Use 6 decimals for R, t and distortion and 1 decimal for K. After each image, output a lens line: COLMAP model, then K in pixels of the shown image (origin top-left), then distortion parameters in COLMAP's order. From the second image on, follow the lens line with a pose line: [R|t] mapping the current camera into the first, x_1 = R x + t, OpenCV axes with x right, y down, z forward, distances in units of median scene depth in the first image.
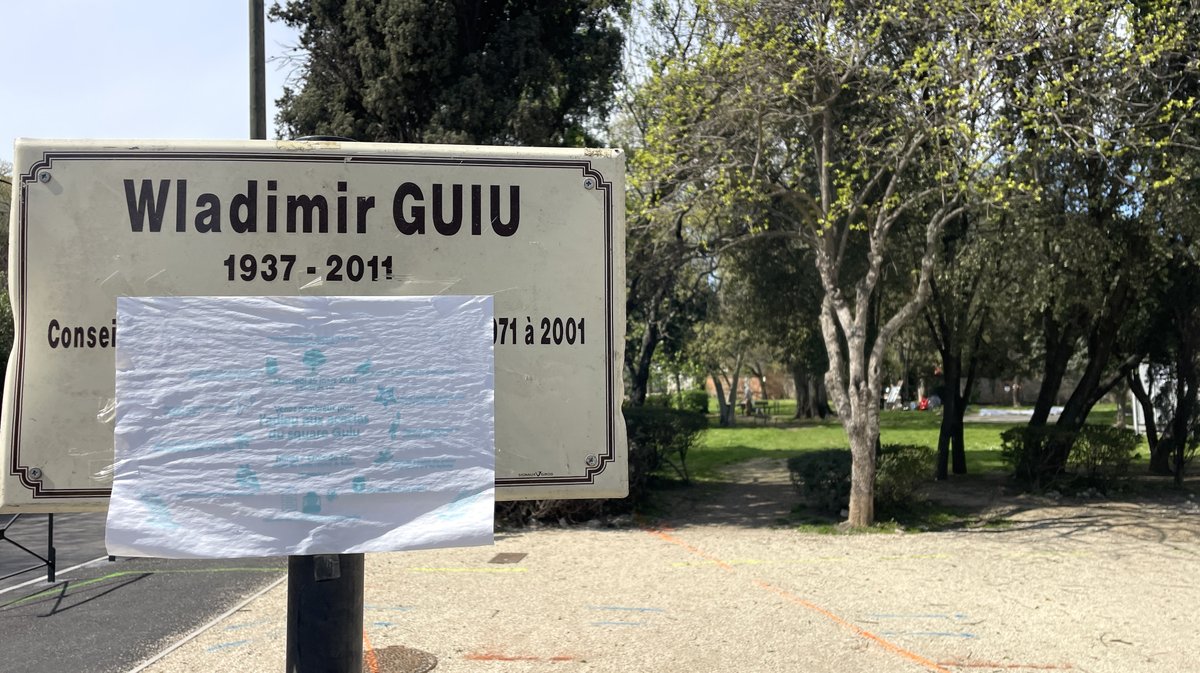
lens RADIAL K [[876.3, 0, 592.7], [0, 876.3, 334.2], [0, 0, 1]] dist [0.057647, -0.016906]
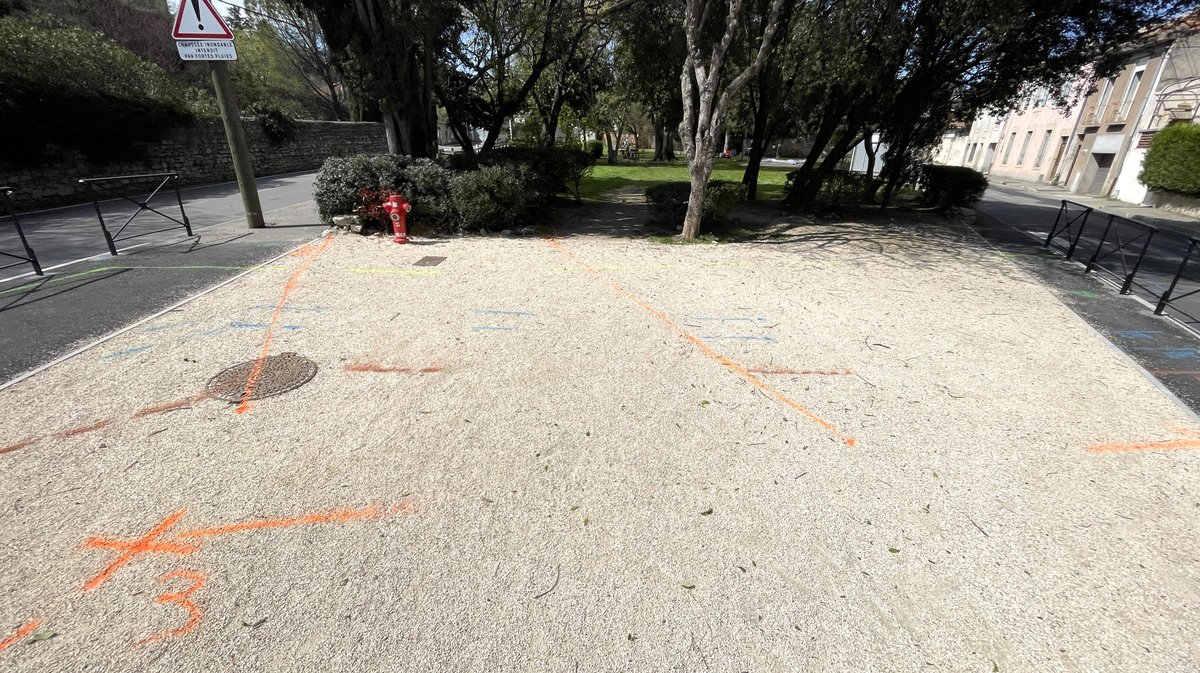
lens RADIAL K [[470.3, 0, 588.1], [0, 470.3, 333.3], [0, 0, 1]] dist [-0.003000, -0.000012]
pose [[0.994771, -0.001054, 0.102122, 0.056049], [-0.043647, 0.899636, 0.434454, 0.028734], [-0.092330, -0.436640, 0.894886, 0.248738]]
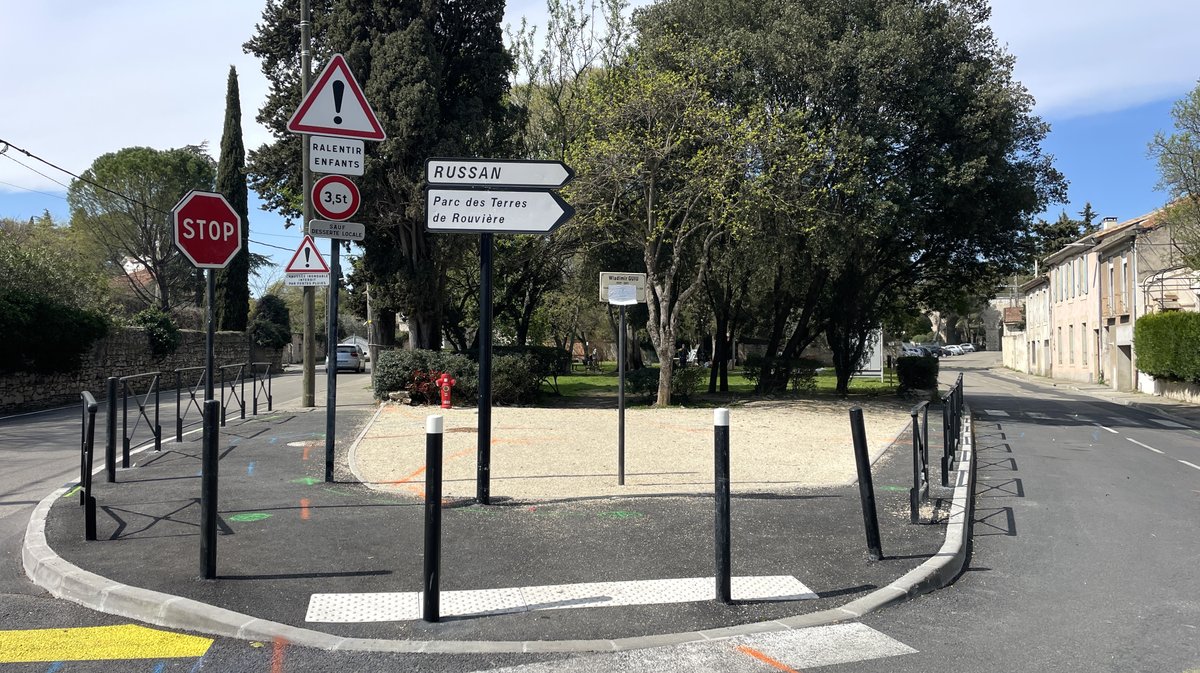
lens RADIAL K [[876.3, 0, 596.4], [0, 876.3, 330.5], [0, 0, 1]] dist [0.057647, -0.016906]
pose [[0.977051, 0.020702, 0.211995, -0.215906], [-0.027049, 0.999267, 0.027084, 0.017713], [-0.211279, -0.032196, 0.976895, -0.724217]]
